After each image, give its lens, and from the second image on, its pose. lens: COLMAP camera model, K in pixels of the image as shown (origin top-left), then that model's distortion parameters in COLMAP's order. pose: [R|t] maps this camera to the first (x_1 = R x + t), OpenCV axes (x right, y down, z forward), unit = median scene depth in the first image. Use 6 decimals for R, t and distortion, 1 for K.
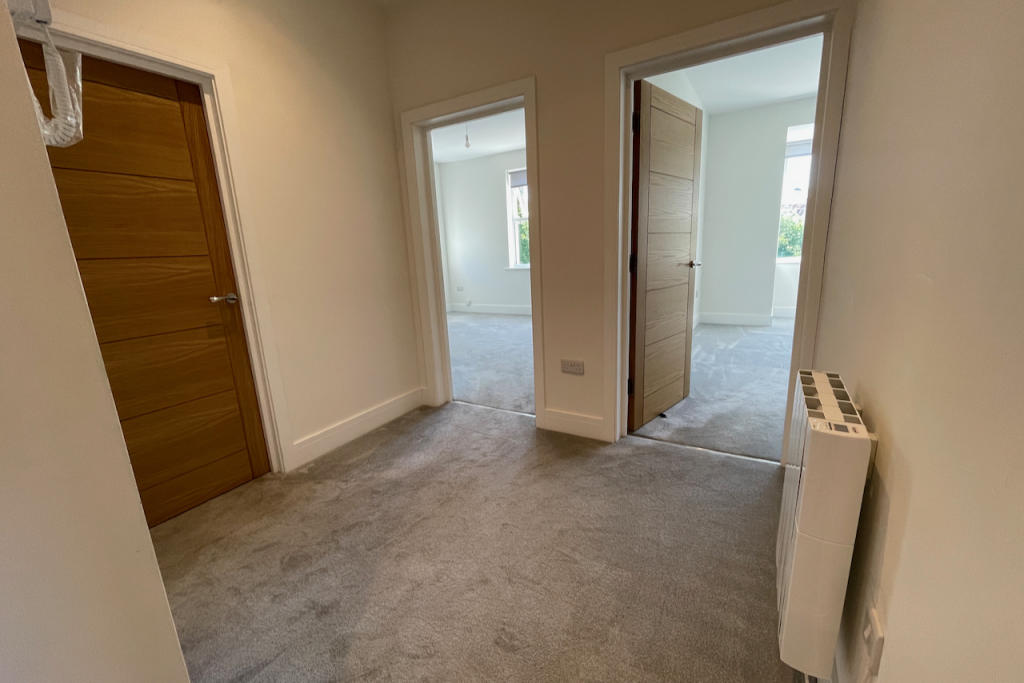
lens RADIAL K [[419.8, 0, 507.5], [0, 419.8, 345.4], [0, 0, 1]] dist [0.001804, 0.000069]
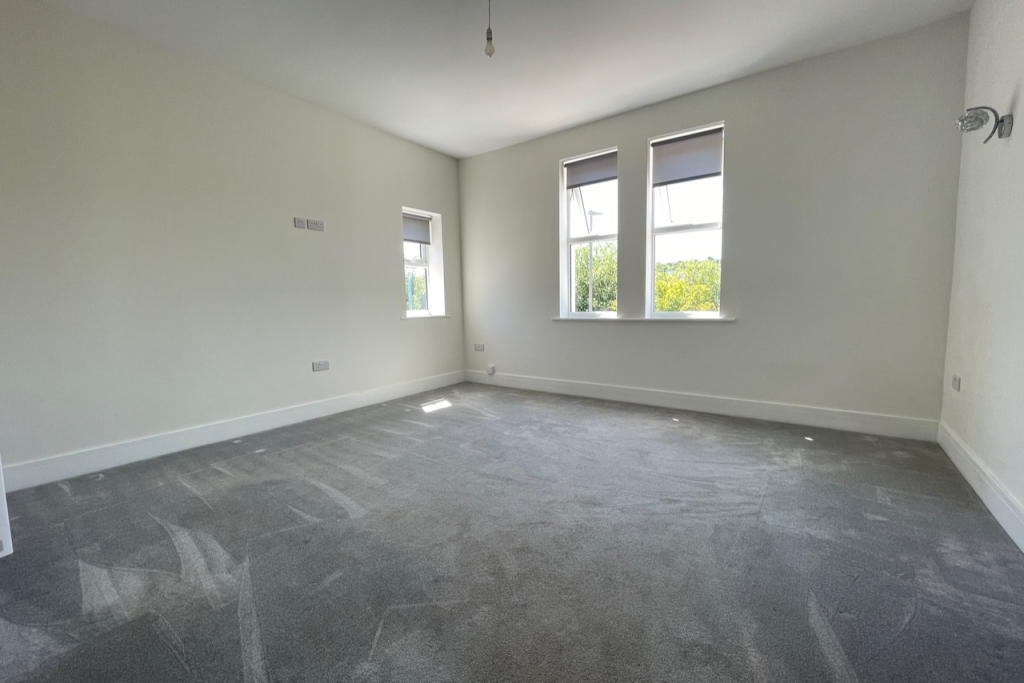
lens RADIAL K [[419.8, 0, 511.5], [0, 419.8, 339.9], [0, 0, 1]] dist [0.001804, 0.000069]
pose [[0.996257, 0.036527, -0.078347, -0.016292], [-0.047070, 0.989418, -0.137248, -0.067777], [0.072505, 0.140422, 0.987433, 0.409349]]
